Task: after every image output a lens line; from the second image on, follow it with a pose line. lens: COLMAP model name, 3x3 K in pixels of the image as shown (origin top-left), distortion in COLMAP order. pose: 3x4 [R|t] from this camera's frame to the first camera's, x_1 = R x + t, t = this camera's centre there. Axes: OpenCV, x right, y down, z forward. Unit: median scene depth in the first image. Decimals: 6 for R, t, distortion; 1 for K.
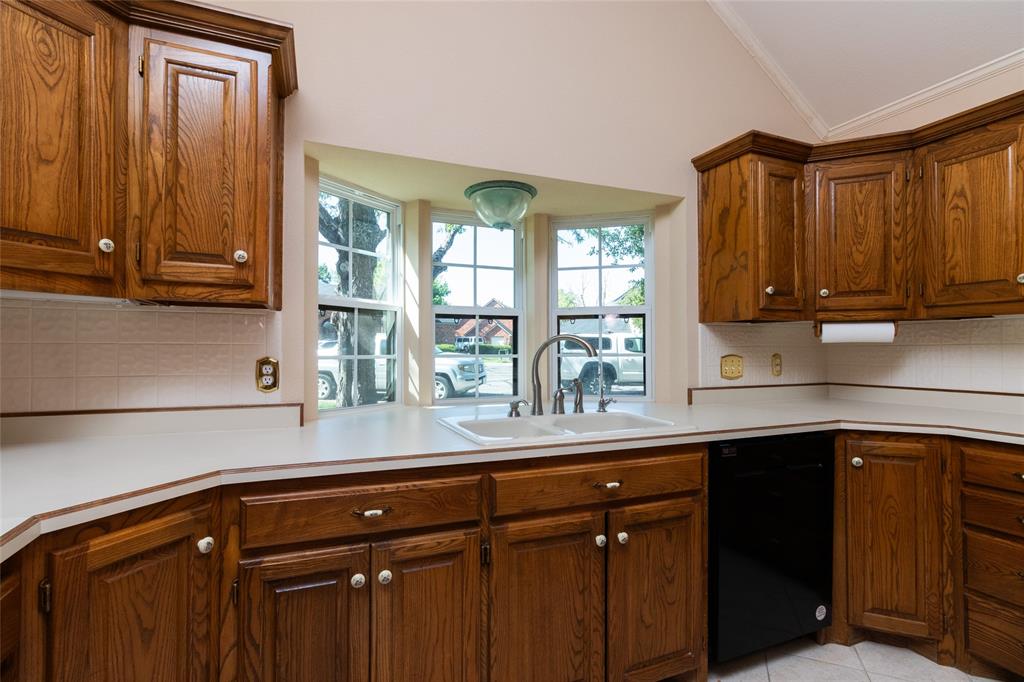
lens RADIAL K [[476.8, 0, 509.2], [0, 476.8, 345.6], [0, 0, 1]] dist [0.001985, 0.001146]
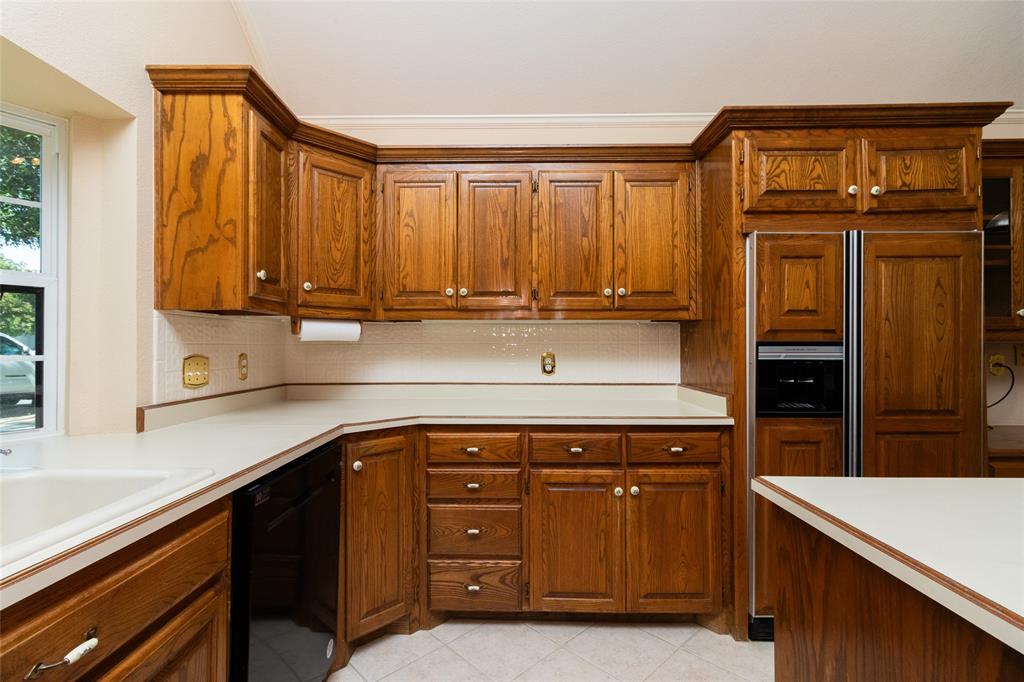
lens RADIAL K [[476.8, 0, 494.9], [0, 476.8, 338.5], [0, 0, 1]] dist [0.001985, 0.001146]
pose [[0.414111, 0.016912, 0.910069, -0.023589], [-0.004640, 0.999854, -0.016470, 0.003226], [-0.910215, 0.002598, 0.414129, 0.300623]]
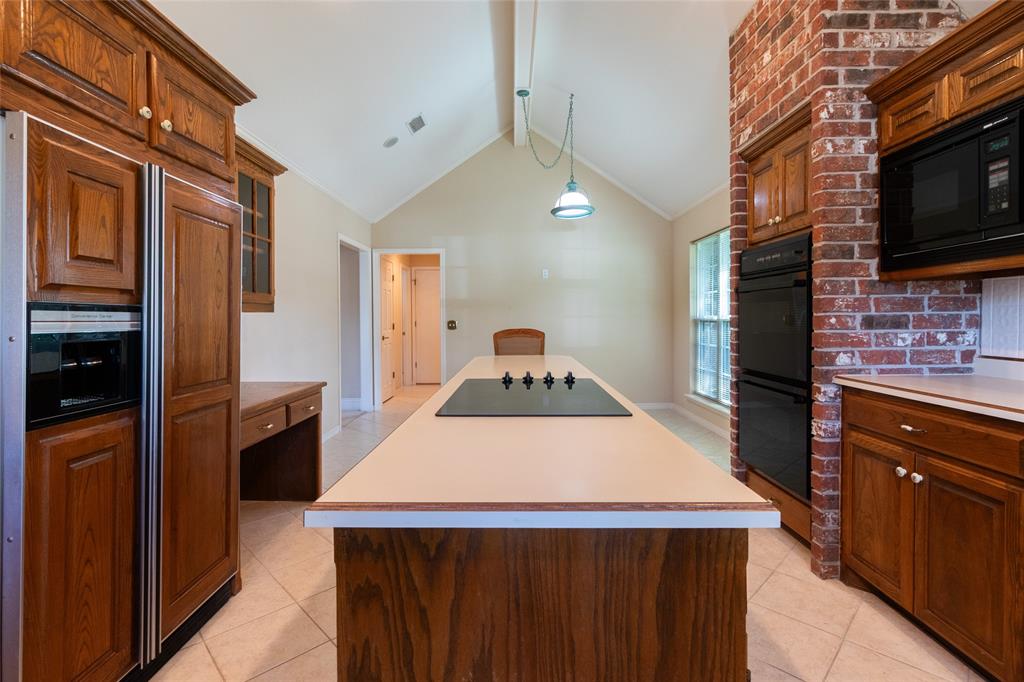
lens RADIAL K [[476.8, 0, 542.0], [0, 476.8, 324.8], [0, 0, 1]] dist [0.001985, 0.001146]
pose [[-0.924569, -0.001112, 0.381013, 0.267920], [0.001368, 0.999980, 0.006237, 0.013959], [-0.381012, 0.006288, -0.924549, 0.491091]]
